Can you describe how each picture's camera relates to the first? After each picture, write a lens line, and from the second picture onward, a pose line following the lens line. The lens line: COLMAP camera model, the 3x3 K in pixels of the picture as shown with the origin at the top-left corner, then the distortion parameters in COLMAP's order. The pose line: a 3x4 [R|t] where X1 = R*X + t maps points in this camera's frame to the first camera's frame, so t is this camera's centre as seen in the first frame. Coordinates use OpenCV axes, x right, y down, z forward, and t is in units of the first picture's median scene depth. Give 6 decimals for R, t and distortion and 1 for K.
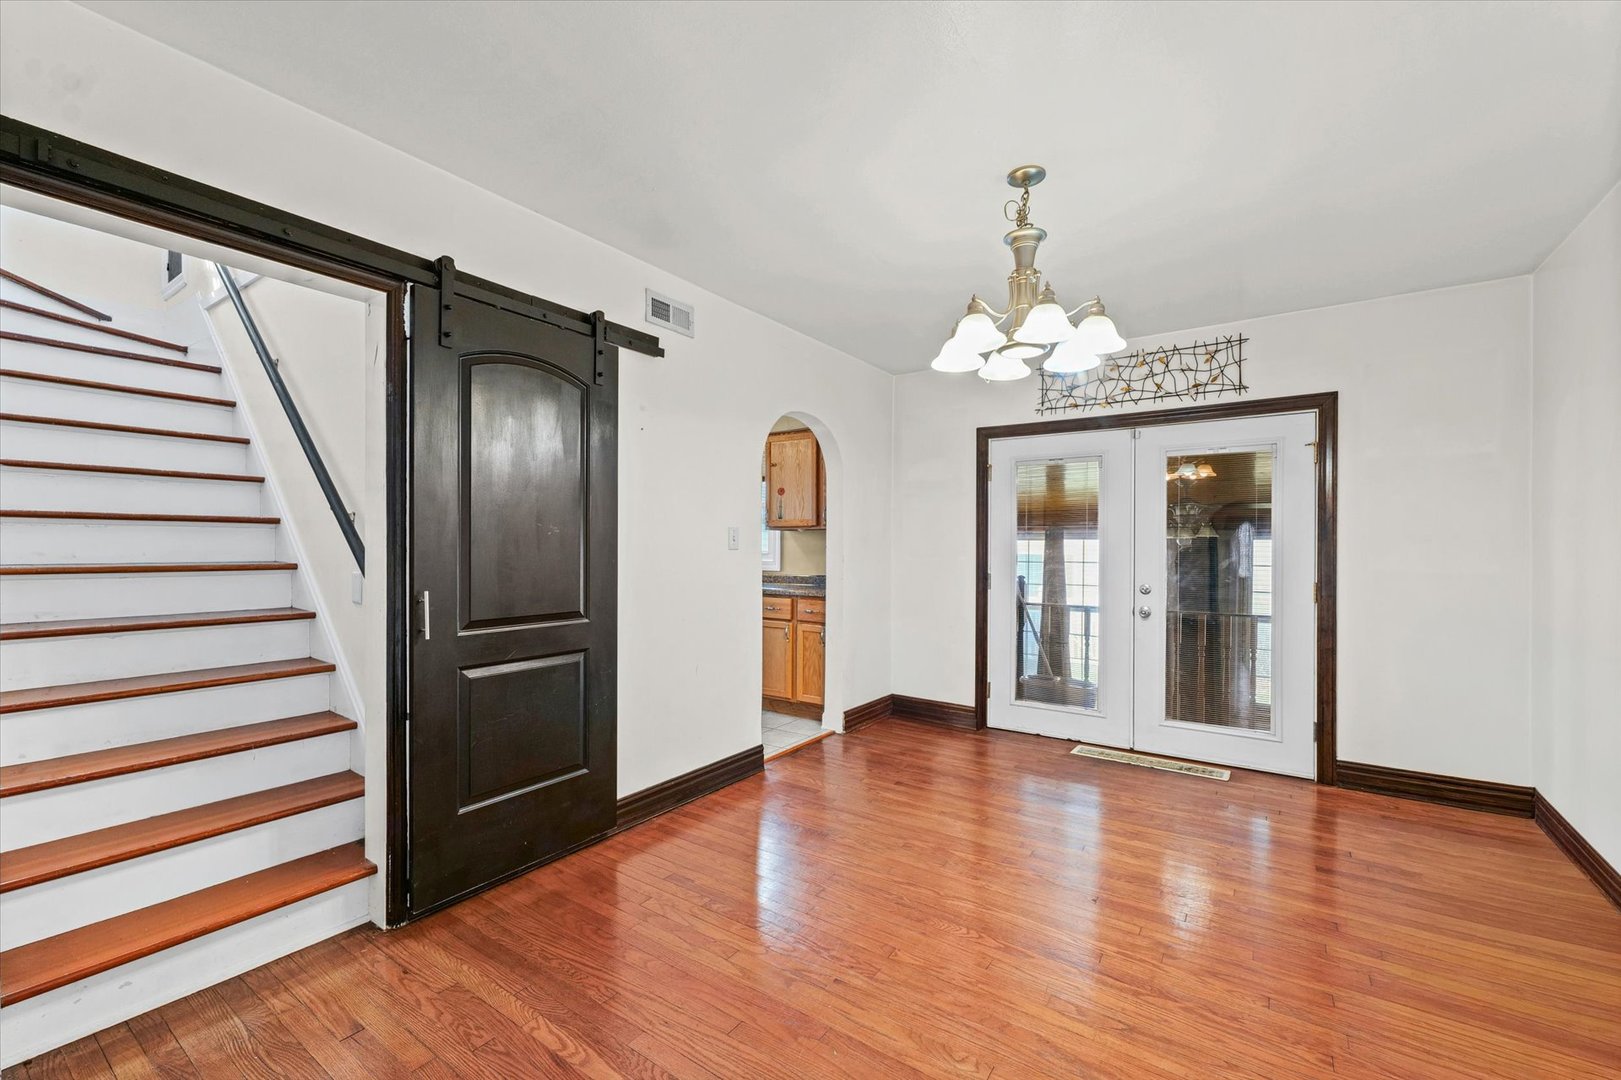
lens RADIAL K [[666.7, 0, 813.6], [0, 666.7, 547.2], [0, 0, 1]] dist [0.011871, 0.000047]
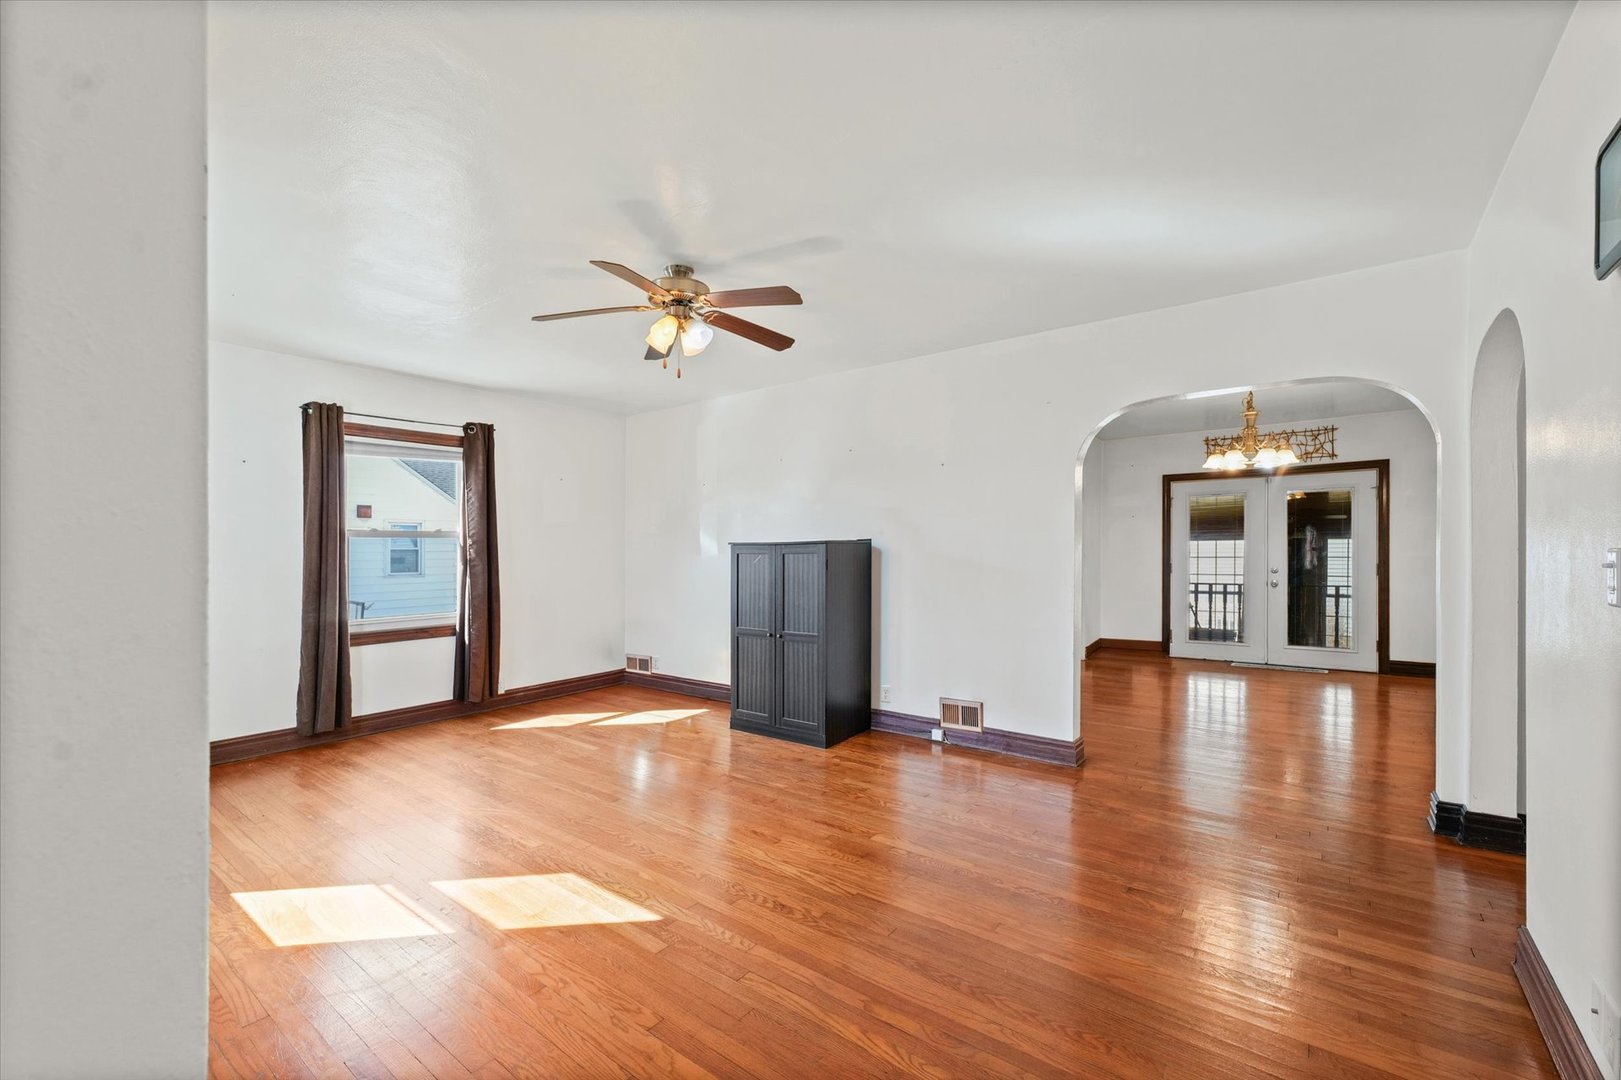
lens RADIAL K [[666.7, 0, 823.7], [0, 666.7, 563.2], [0, 0, 1]] dist [0.011871, 0.000047]
pose [[0.999102, -0.015857, -0.039297, -0.640221], [0.016374, 0.999783, 0.012859, 0.004074], [0.039084, -0.013491, 0.999145, -0.827899]]
